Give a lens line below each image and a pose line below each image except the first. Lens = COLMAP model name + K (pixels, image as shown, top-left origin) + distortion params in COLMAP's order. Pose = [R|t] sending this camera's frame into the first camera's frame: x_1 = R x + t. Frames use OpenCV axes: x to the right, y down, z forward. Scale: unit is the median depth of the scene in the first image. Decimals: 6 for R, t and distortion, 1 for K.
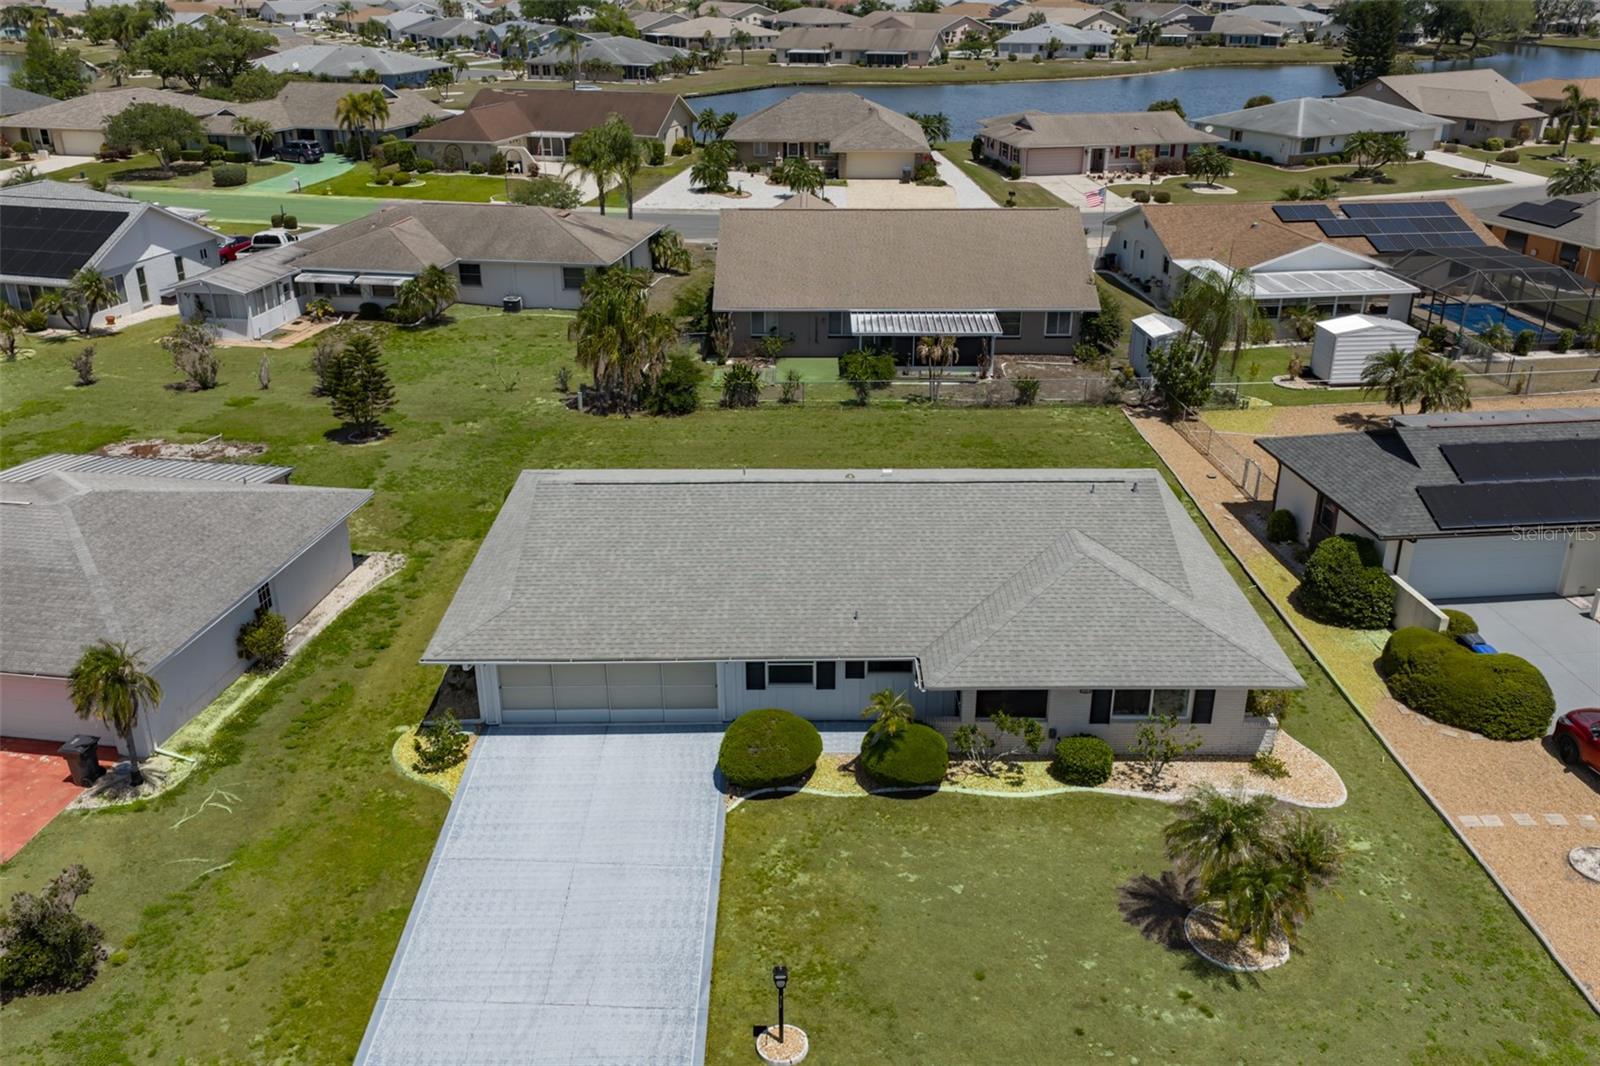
lens RADIAL K [[1321.8, 0, 805.0], [0, 1321.8, 535.1], [0, 0, 1]] dist [0.022142, -0.043044]
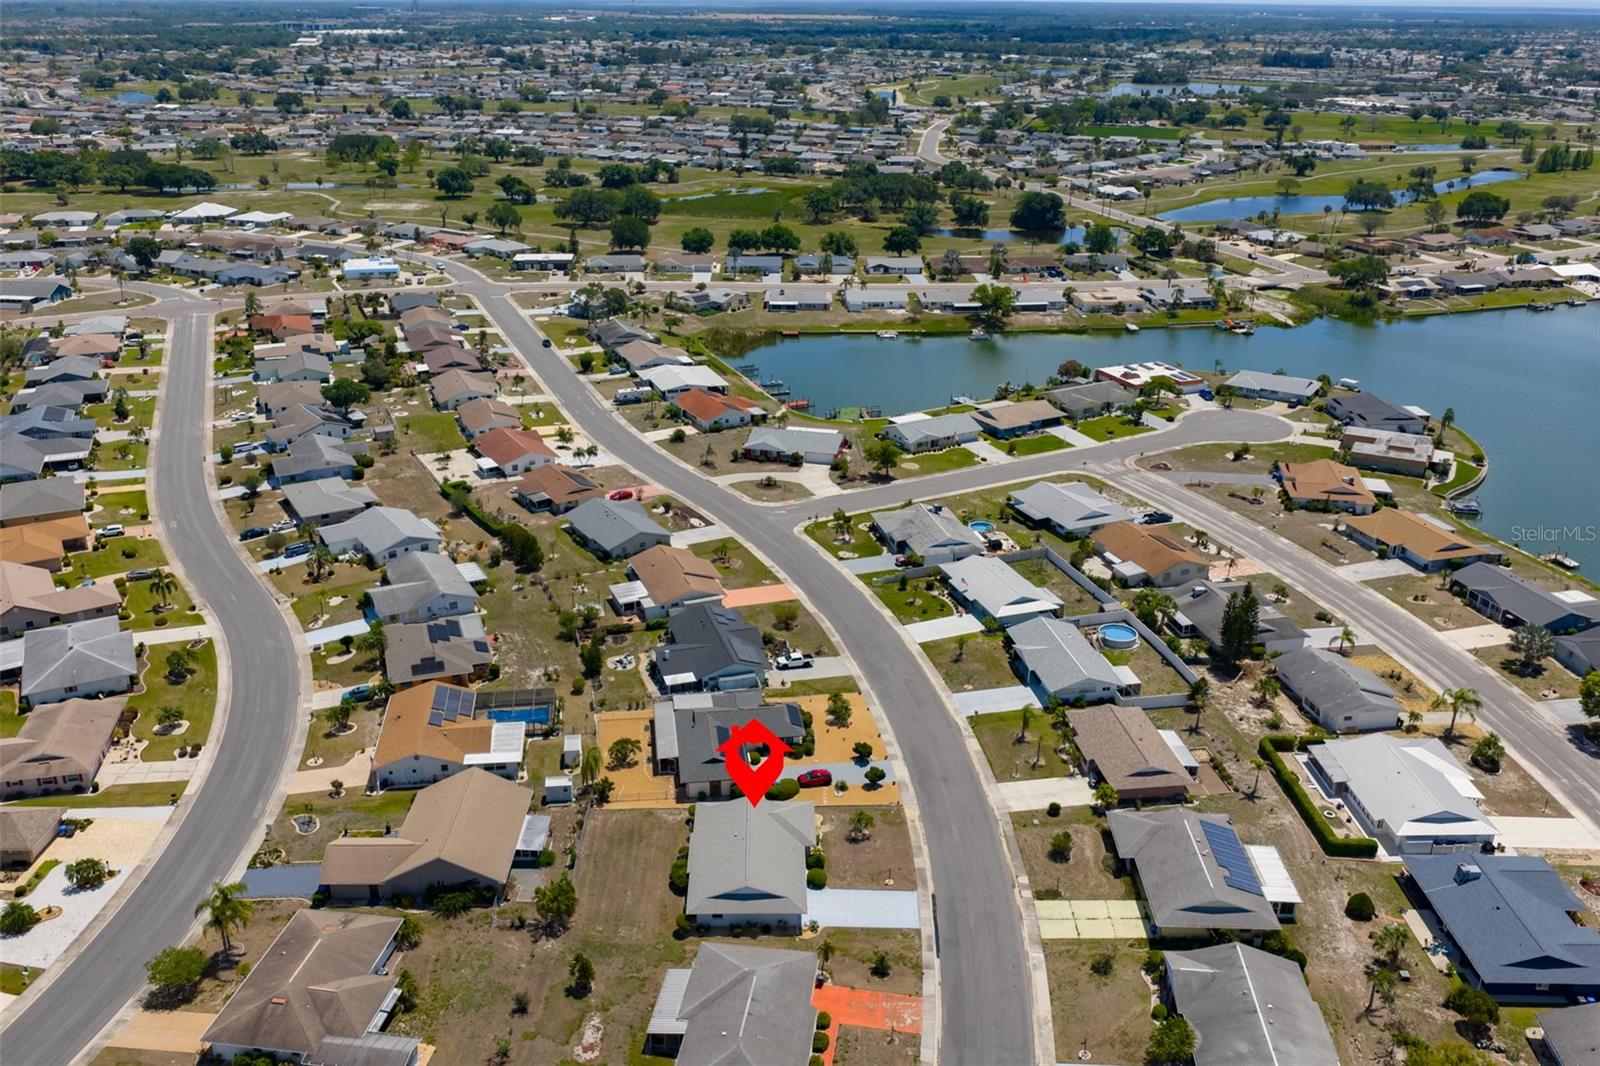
lens RADIAL K [[1321.8, 0, 802.2], [0, 1321.8, 534.3], [0, 0, 1]] dist [0.022142, -0.043044]
pose [[-0.019813, -0.377428, 0.925827, -2.075042], [0.394227, 0.848034, 0.354151, -1.354627], [-0.918799, 0.372003, 0.131991, -0.019187]]
